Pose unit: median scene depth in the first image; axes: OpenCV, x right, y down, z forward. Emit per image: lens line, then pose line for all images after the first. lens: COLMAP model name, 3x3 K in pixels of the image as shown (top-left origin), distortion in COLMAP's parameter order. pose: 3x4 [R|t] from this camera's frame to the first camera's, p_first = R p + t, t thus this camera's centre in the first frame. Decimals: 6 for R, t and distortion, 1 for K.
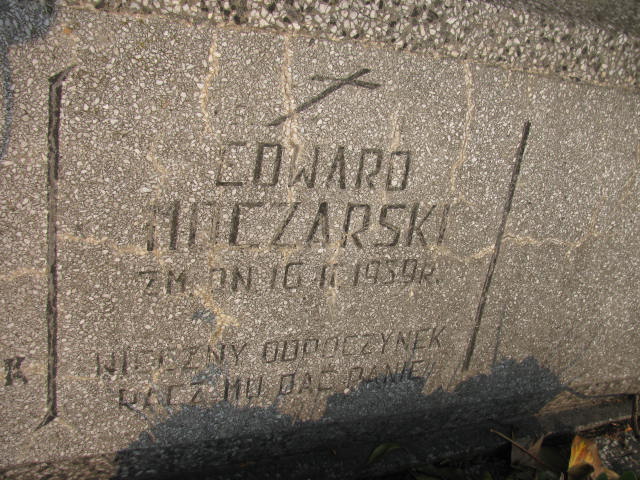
lens RADIAL K [[637.9, 0, 320.0], [0, 637.9, 240.0], [0, 0, 1]] dist [-0.205334, 0.214786]
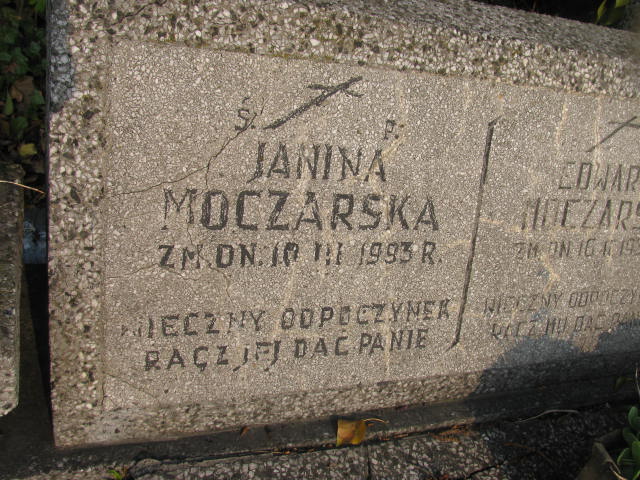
lens RADIAL K [[637.9, 0, 320.0], [0, 637.9, 240.0], [0, 0, 1]] dist [-0.205334, 0.214786]
pose [[0.998246, -0.041085, -0.042636, -0.696794], [0.037017, 0.995055, -0.092170, 0.166392], [0.046212, 0.090430, 0.994830, -0.596970]]
